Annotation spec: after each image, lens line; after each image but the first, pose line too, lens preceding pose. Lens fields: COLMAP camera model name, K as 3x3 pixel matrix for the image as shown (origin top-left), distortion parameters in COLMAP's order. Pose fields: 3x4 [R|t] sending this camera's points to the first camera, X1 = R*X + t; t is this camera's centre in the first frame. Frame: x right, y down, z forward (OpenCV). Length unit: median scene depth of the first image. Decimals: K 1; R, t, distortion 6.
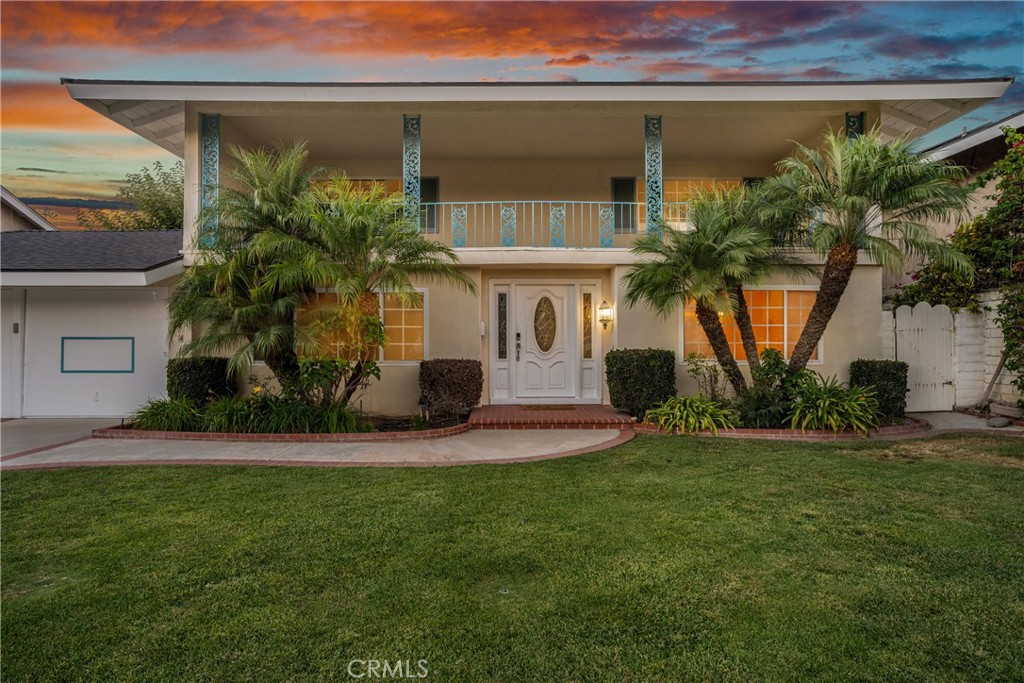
lens RADIAL K [[588.1, 0, 511.9], [0, 588.1, 355.0], [0, 0, 1]] dist [-0.006201, -0.001097]
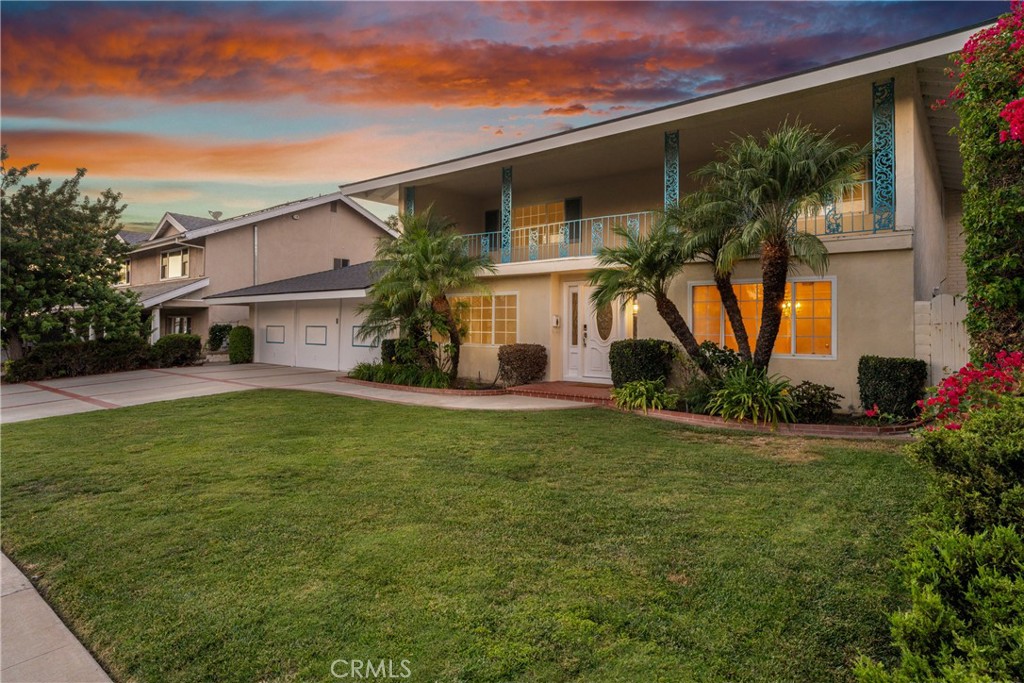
lens RADIAL K [[580.5, 0, 514.0], [0, 580.5, 344.3], [0, 0, 1]] dist [-0.051889, 0.036958]
pose [[0.765559, 0.024487, -0.642899, 0.736294], [-0.026057, 0.999636, 0.007046, -0.001056], [0.642837, 0.011358, 0.765919, -0.028269]]
